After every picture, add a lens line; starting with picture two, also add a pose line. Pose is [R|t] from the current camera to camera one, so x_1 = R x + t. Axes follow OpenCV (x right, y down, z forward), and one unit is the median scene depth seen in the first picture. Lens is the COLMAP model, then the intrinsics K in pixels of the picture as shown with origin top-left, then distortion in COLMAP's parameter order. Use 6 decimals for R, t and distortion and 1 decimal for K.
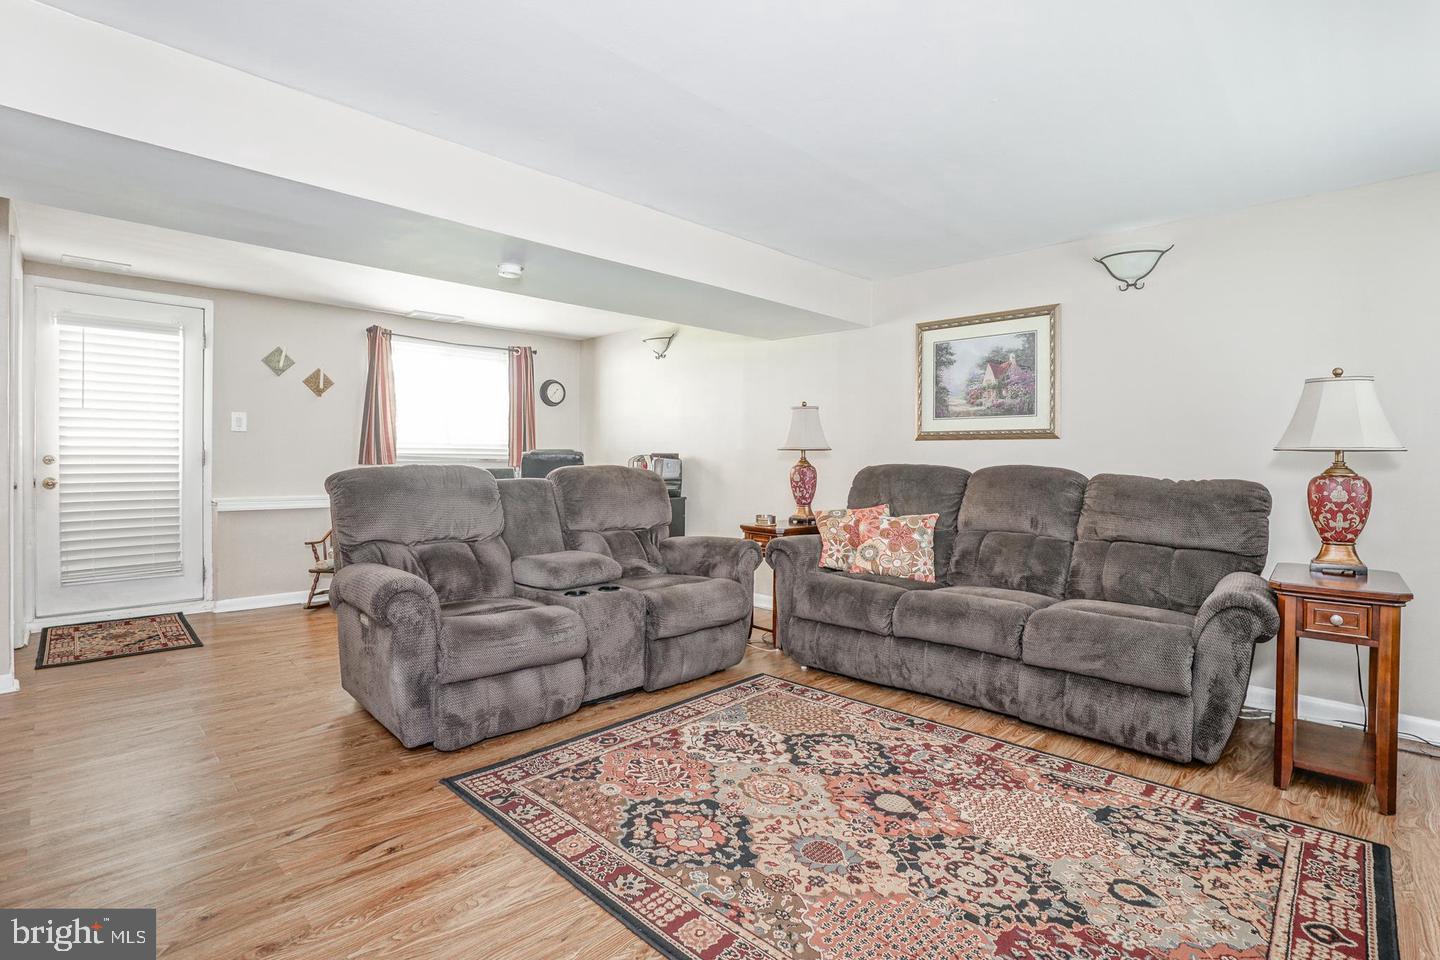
lens RADIAL K [[693.6, 0, 659.4], [0, 693.6, 467.4], [0, 0, 1]] dist [-0.031503, 0.002350]
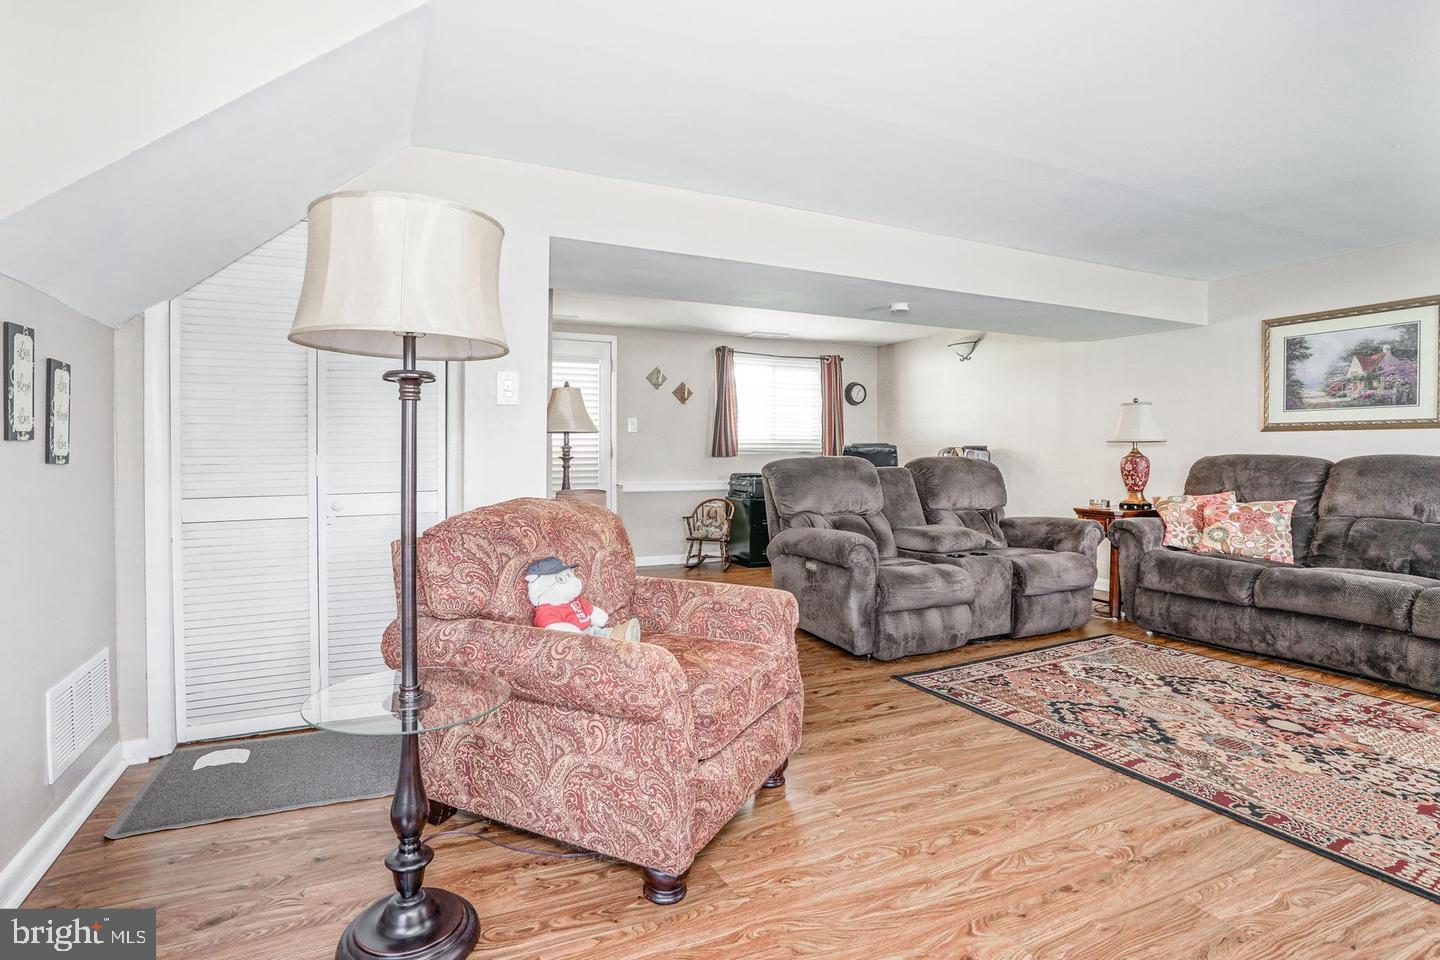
lens RADIAL K [[675.7, 0, 646.4], [0, 675.7, 463.9], [0, 0, 1]] dist [-0.020049, 0.008235]
pose [[0.945983, -0.001427, -0.324213, -0.231318], [0.003946, 0.999967, 0.007112, -0.000996], [0.324192, -0.008007, 0.945957, -0.332303]]
